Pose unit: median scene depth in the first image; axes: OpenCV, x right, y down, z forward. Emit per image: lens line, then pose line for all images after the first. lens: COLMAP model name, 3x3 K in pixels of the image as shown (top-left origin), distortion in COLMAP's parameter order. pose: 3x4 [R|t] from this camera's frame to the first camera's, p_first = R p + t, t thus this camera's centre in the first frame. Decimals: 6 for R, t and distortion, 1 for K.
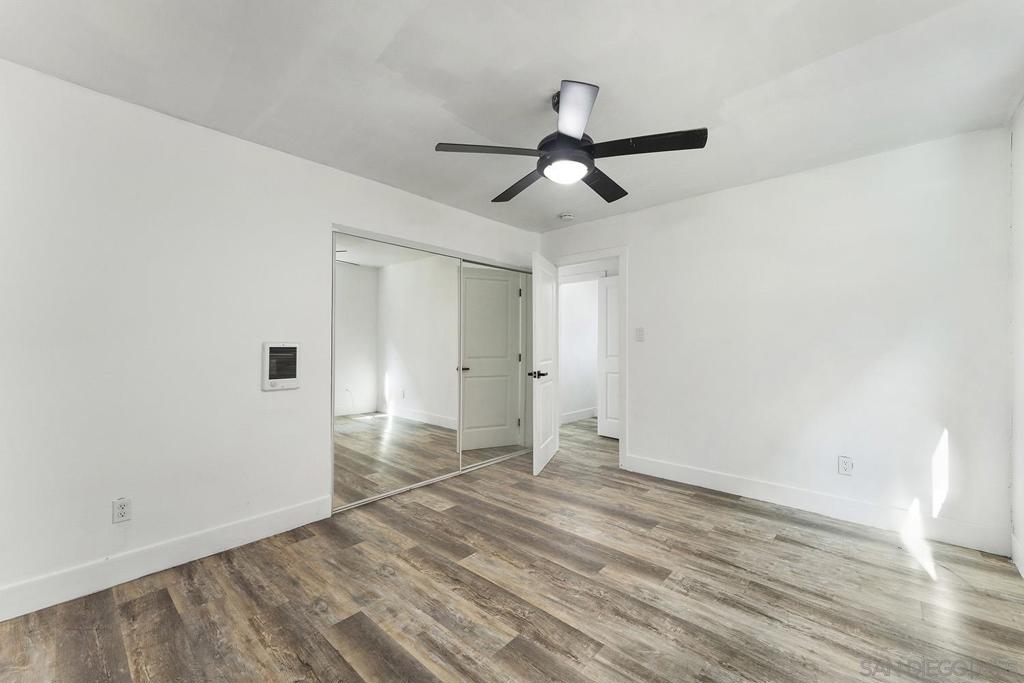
lens RADIAL K [[410.4, 0, 512.4], [0, 410.4, 340.9], [0, 0, 1]] dist [0.002424, 0.000228]
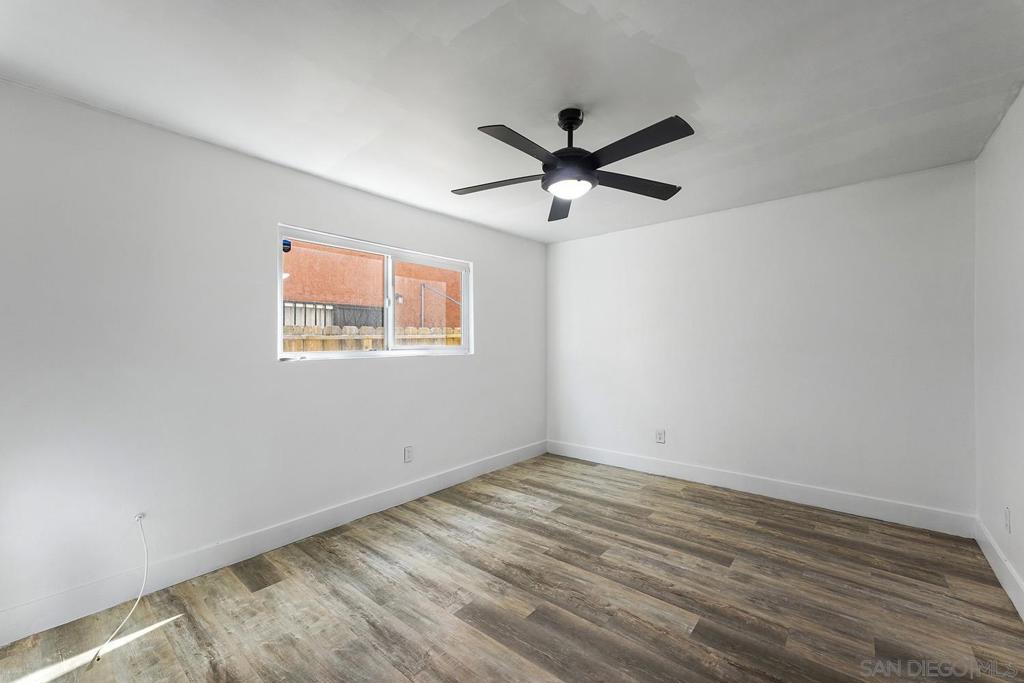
lens RADIAL K [[410.4, 0, 512.0], [0, 410.4, 344.5], [0, 0, 1]] dist [0.002424, 0.000228]
pose [[-0.999404, 0.008056, -0.033578, 0.321392], [0.008590, 0.999838, -0.015791, -0.017320], [0.033445, -0.016070, -0.999311, 2.138983]]
